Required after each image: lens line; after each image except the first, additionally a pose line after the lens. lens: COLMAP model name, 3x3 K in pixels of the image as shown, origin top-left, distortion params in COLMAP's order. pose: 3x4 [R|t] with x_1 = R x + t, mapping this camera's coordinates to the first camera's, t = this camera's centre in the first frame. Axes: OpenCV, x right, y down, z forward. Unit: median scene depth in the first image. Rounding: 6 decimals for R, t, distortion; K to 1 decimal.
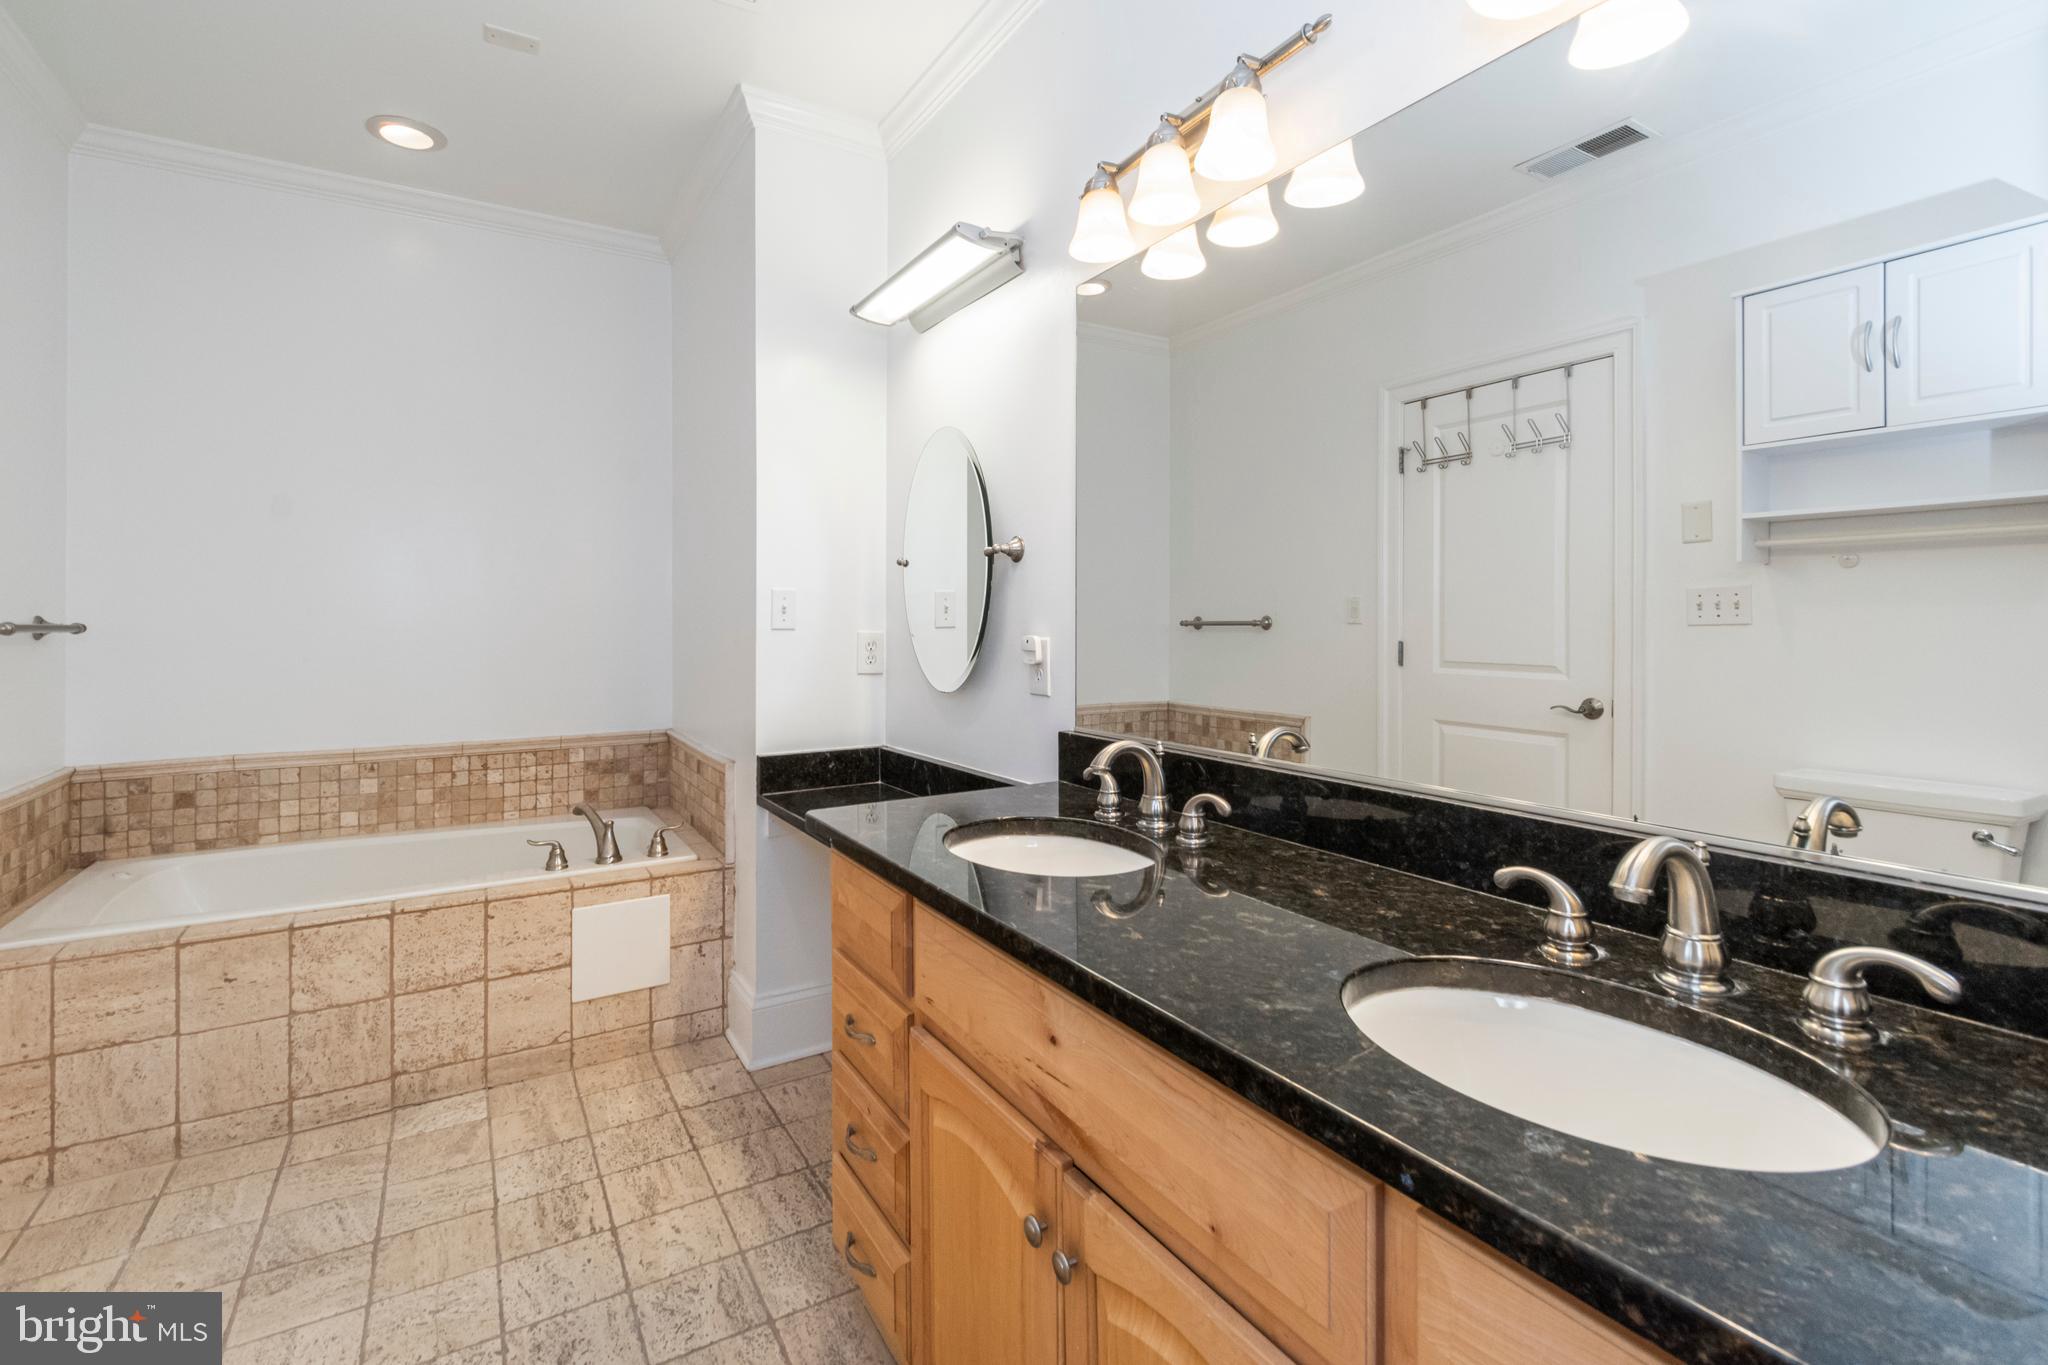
lens RADIAL K [[922.6, 0, 998.7], [0, 922.6, 631.5], [0, 0, 1]] dist [-0.000667, -0.000087]
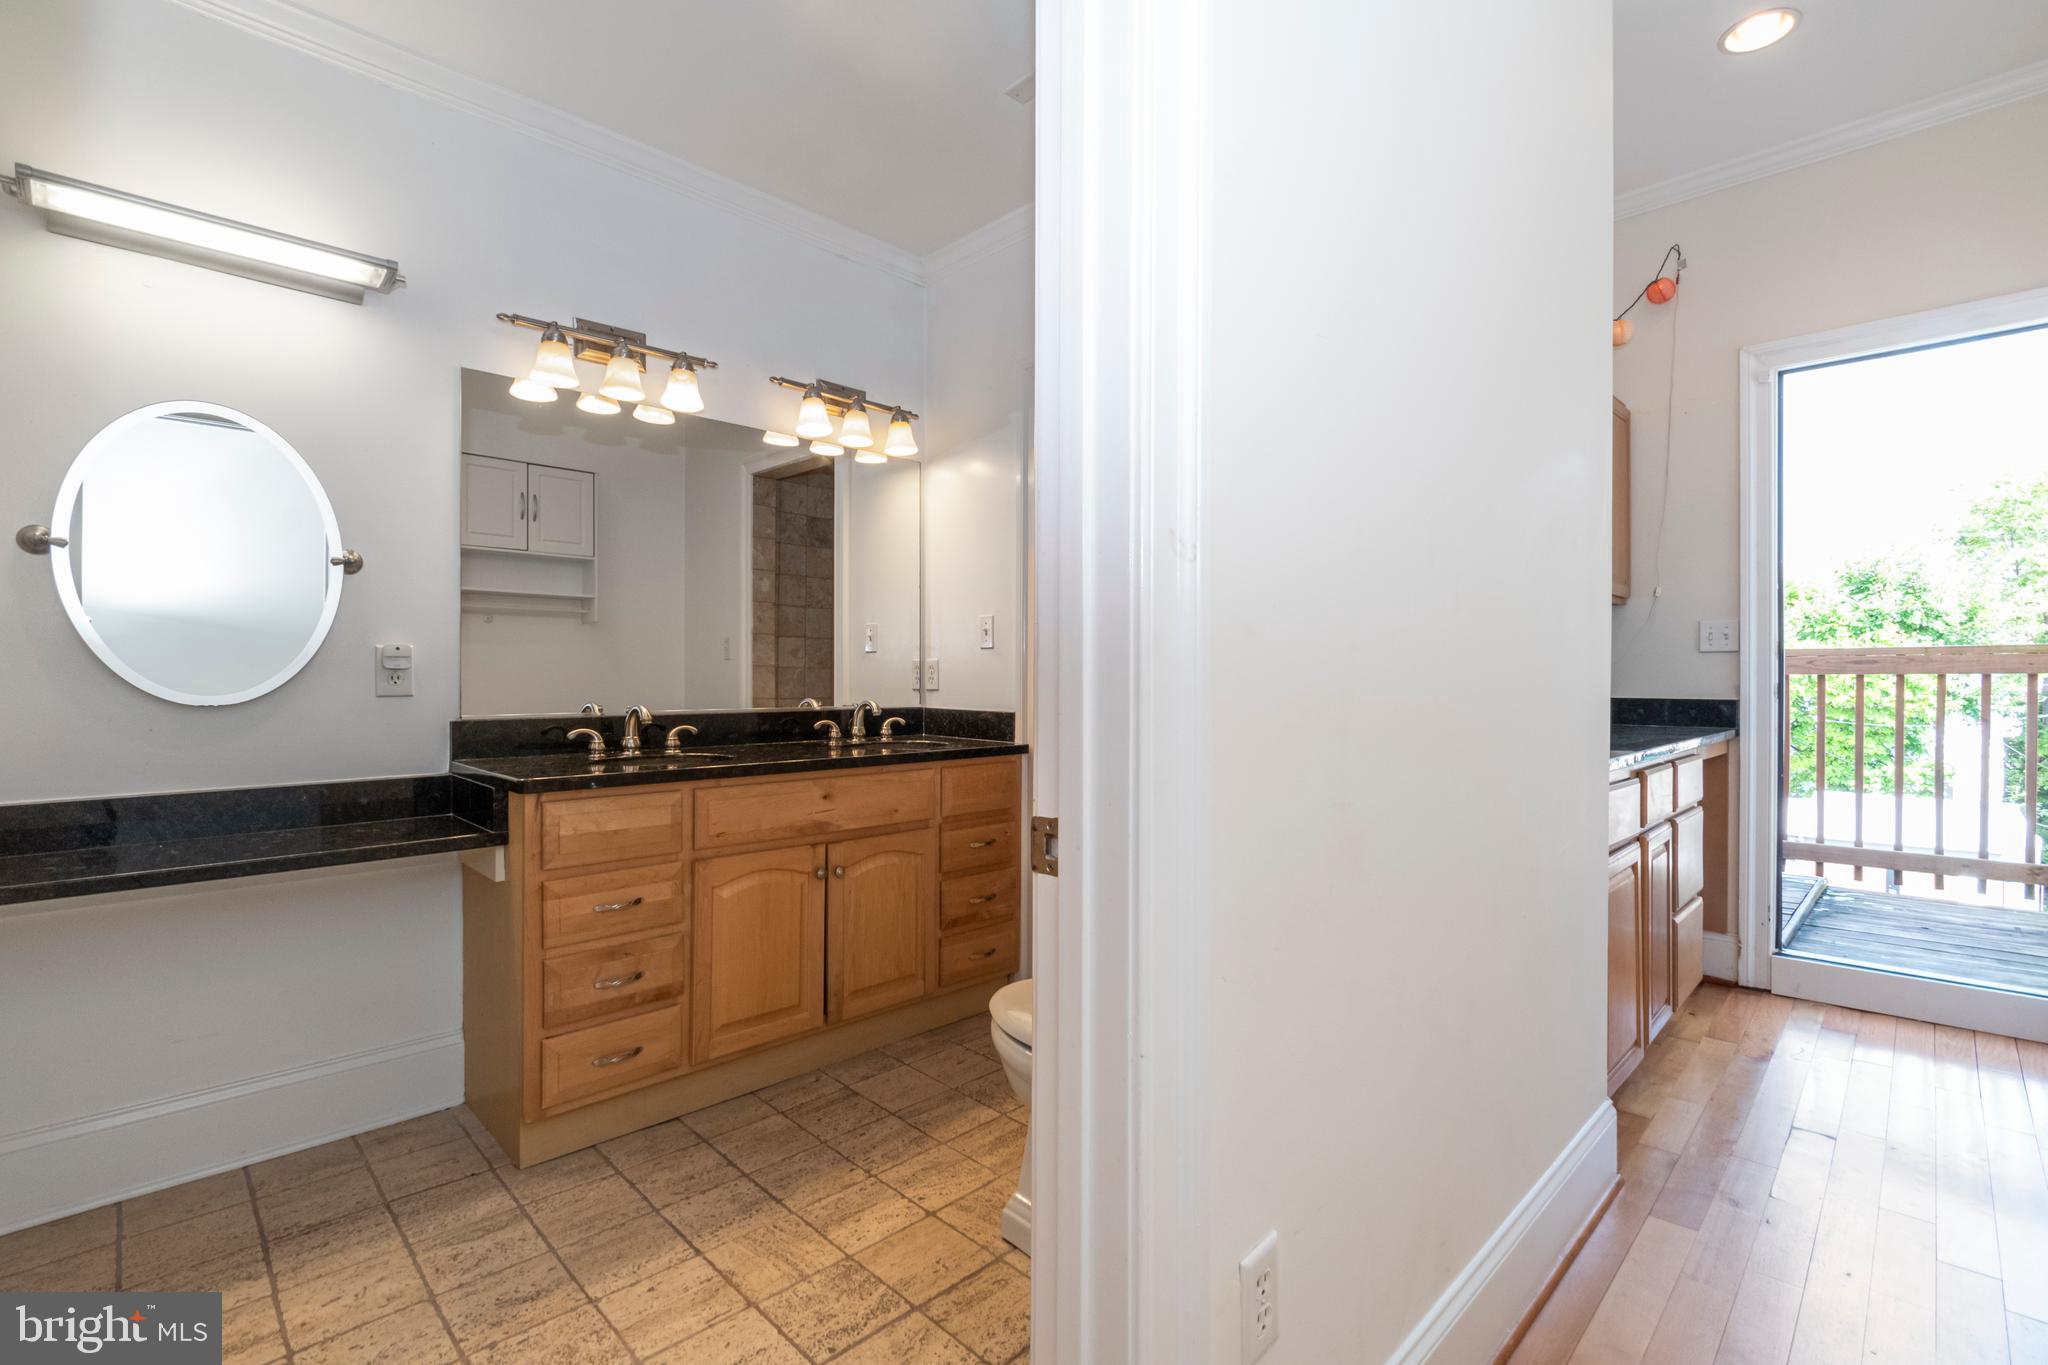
lens RADIAL K [[922.6, 0, 1023.7], [0, 922.6, 677.9], [0, 0, 1]] dist [-0.000667, -0.000087]
pose [[-0.247785, -0.000526, 0.968815, -1.493757], [0.009607, 0.999949, 0.003000, 0.058675], [-0.968767, 0.010051, -0.247768, 0.621837]]
